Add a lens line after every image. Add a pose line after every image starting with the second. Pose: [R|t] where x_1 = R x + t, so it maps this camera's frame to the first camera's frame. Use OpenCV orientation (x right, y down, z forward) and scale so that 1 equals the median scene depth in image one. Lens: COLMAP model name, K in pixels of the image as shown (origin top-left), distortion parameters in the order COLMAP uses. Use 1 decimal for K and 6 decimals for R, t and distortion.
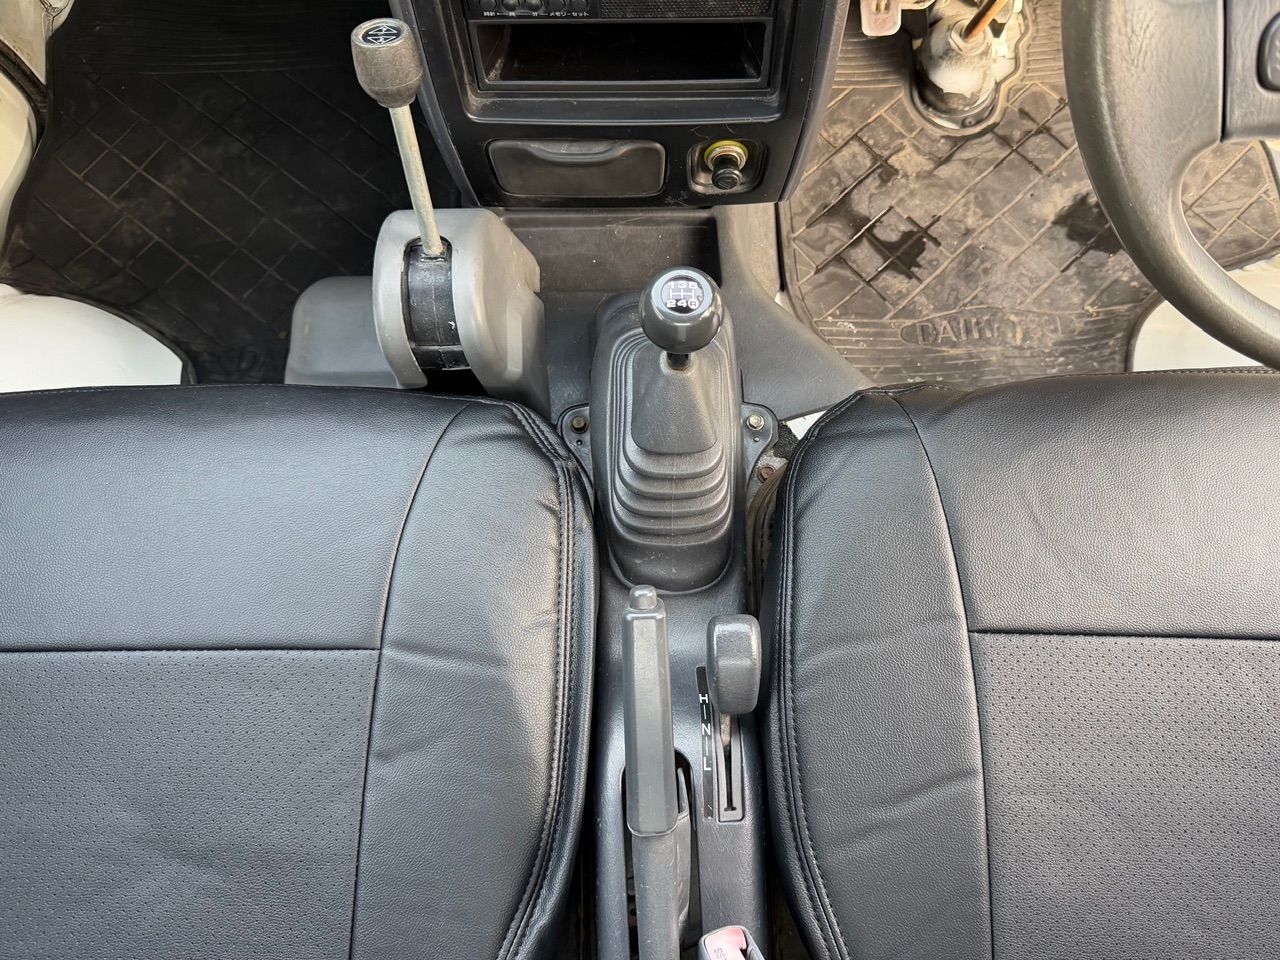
lens RADIAL K [[1069.3, 0, 700.7], [0, 1069.3, 470.4], [0, 0, 1]] dist [0.060381, -0.091457]
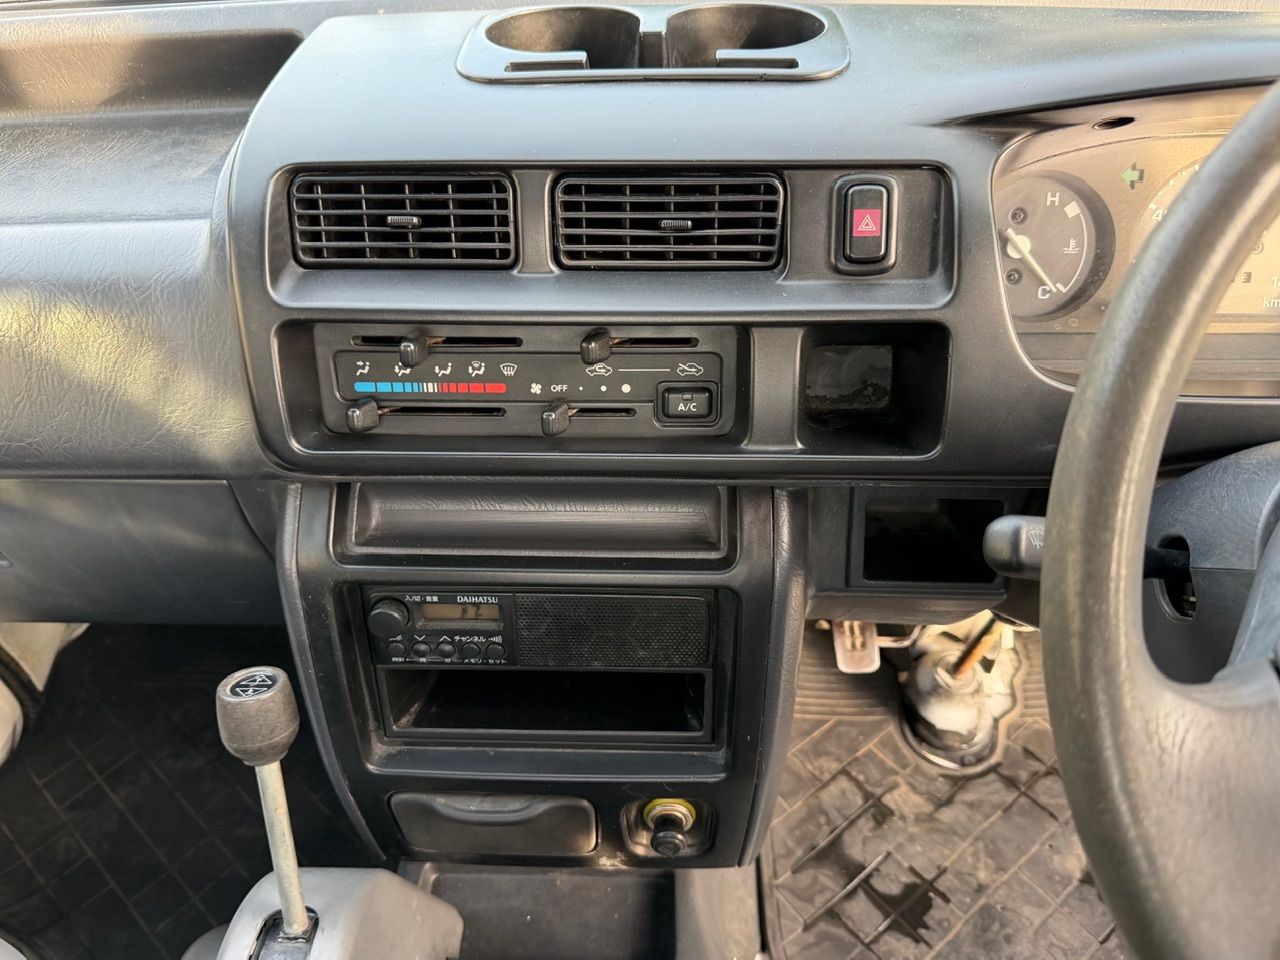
lens RADIAL K [[1000.5, 0, 633.4], [0, 1000.5, 488.8], [0, 0, 1]] dist [0.039483, -0.088606]
pose [[0.994962, 0.008924, -0.099855, 0.050934], [-0.058128, 0.862865, -0.502081, -0.080448], [0.081680, 0.505356, 0.859036, 0.129169]]
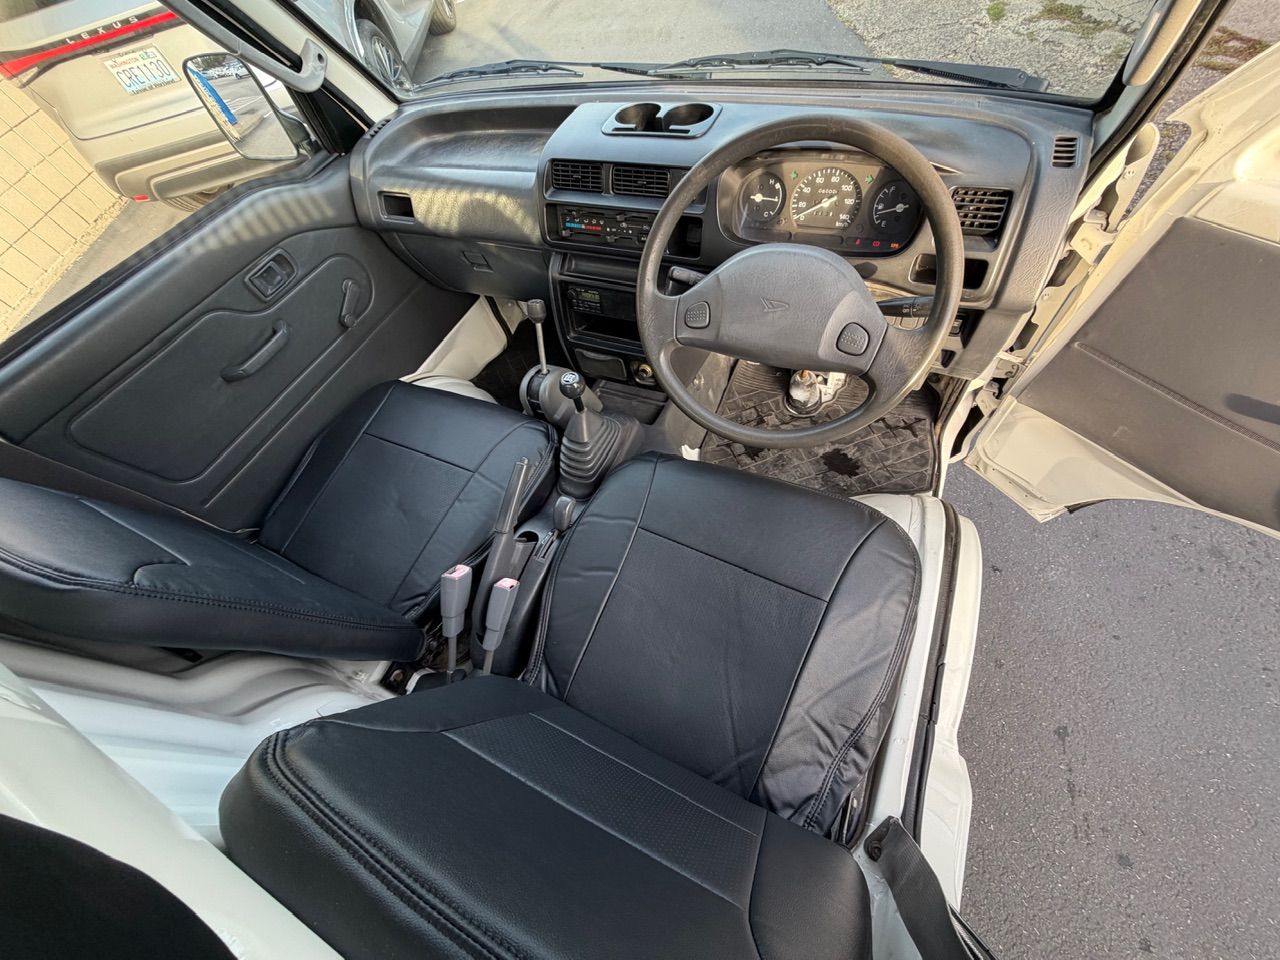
lens RADIAL K [[517.5, 0, 641.4], [0, 517.5, 477.9], [0, 0, 1]] dist [0.005850, -0.001567]
pose [[0.878160, 0.274695, -0.391634, 0.459100], [-0.363429, 0.915455, -0.172808, 0.161596], [0.311054, 0.294084, 0.903748, -0.147265]]
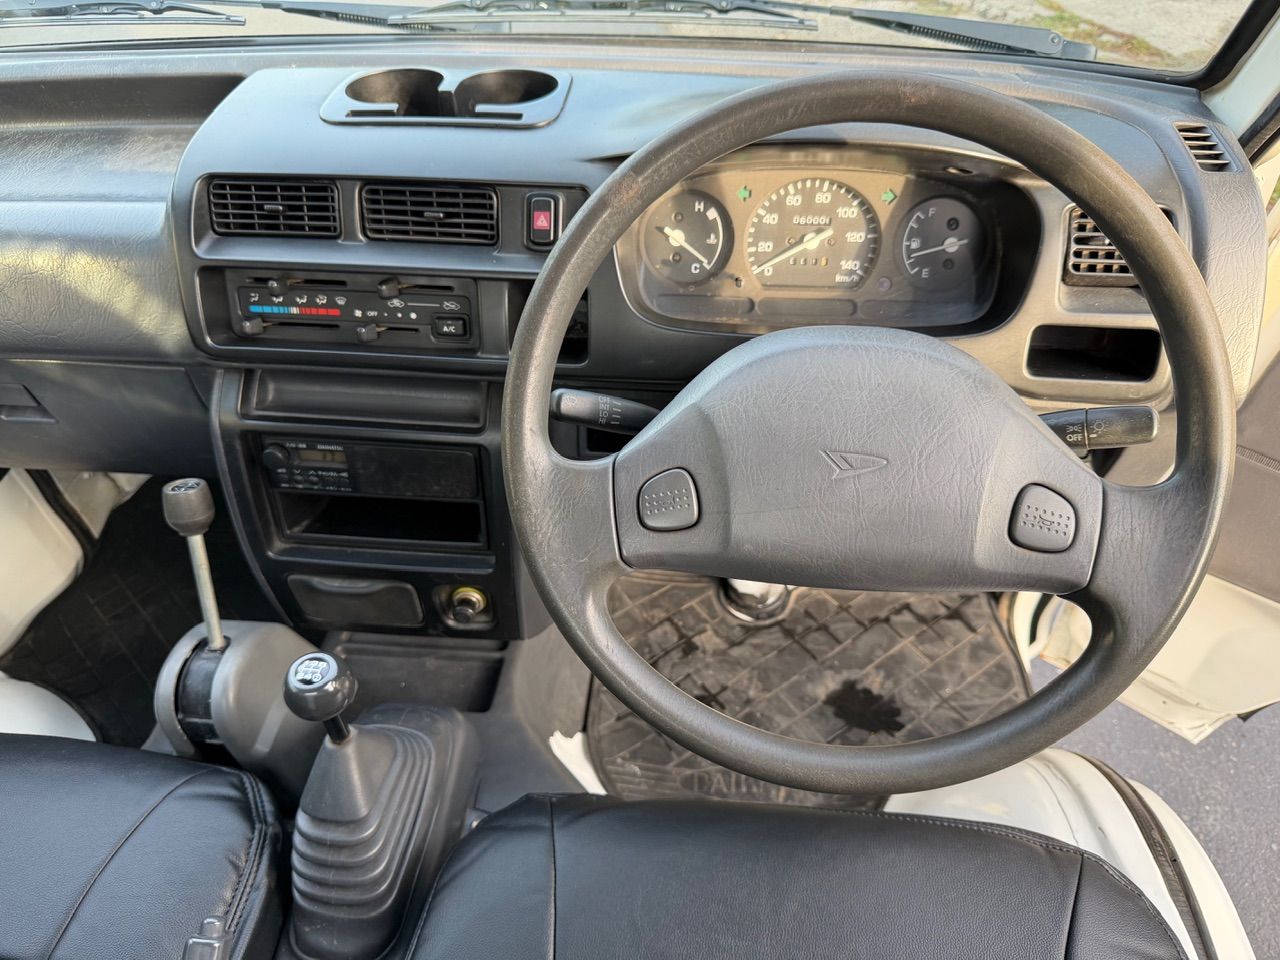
lens RADIAL K [[918.5, 0, 644.4], [0, 918.5, 487.1], [0, 0, 1]] dist [0.024153, -0.041543]
pose [[0.988878, 0.058527, -0.136730, 0.268543], [-0.115539, 0.881191, -0.458424, 0.053300], [0.093655, 0.469123, 0.878153, -0.022937]]
